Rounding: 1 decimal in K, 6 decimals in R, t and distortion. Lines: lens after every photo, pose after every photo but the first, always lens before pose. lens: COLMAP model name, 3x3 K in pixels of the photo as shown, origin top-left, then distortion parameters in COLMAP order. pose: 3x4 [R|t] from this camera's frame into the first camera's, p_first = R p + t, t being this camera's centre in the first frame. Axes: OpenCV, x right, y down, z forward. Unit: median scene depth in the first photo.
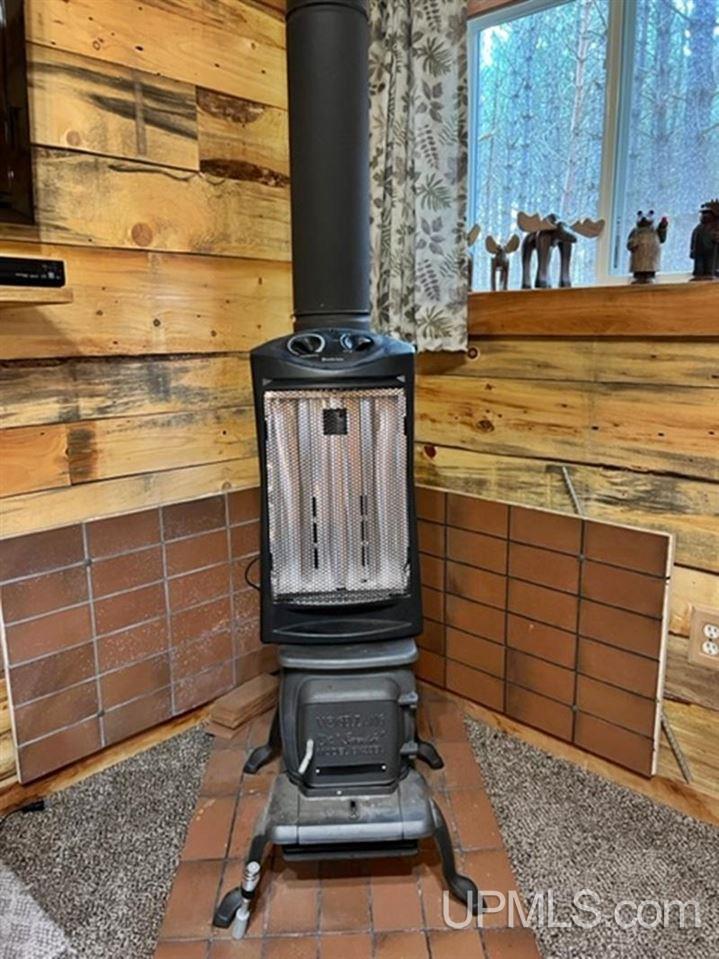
lens RADIAL K [[724.2, 0, 359.2], [0, 724.2, 477.9], [0, 0, 1]] dist [0.056662, -0.000629]
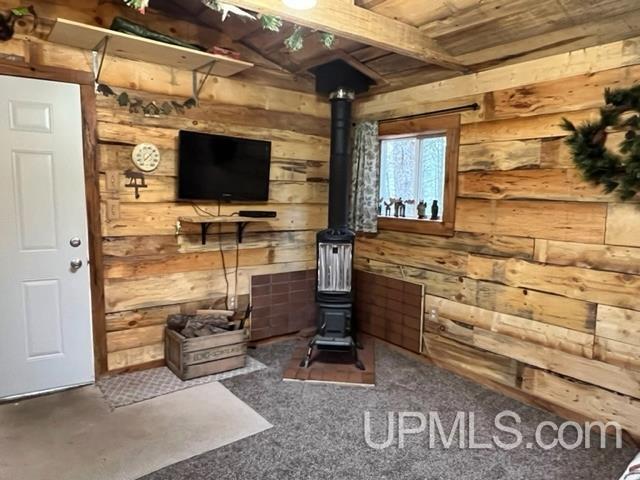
lens RADIAL K [[439.2, 0, 319.8], [0, 439.2, 240.4], [0, 0, 1]] dist [-0.001884, -0.000014]
pose [[0.989360, 0.046862, -0.137732, 0.177286], [-0.060293, 0.993648, -0.095018, 0.087088], [0.132404, 0.102311, 0.985901, -1.202246]]
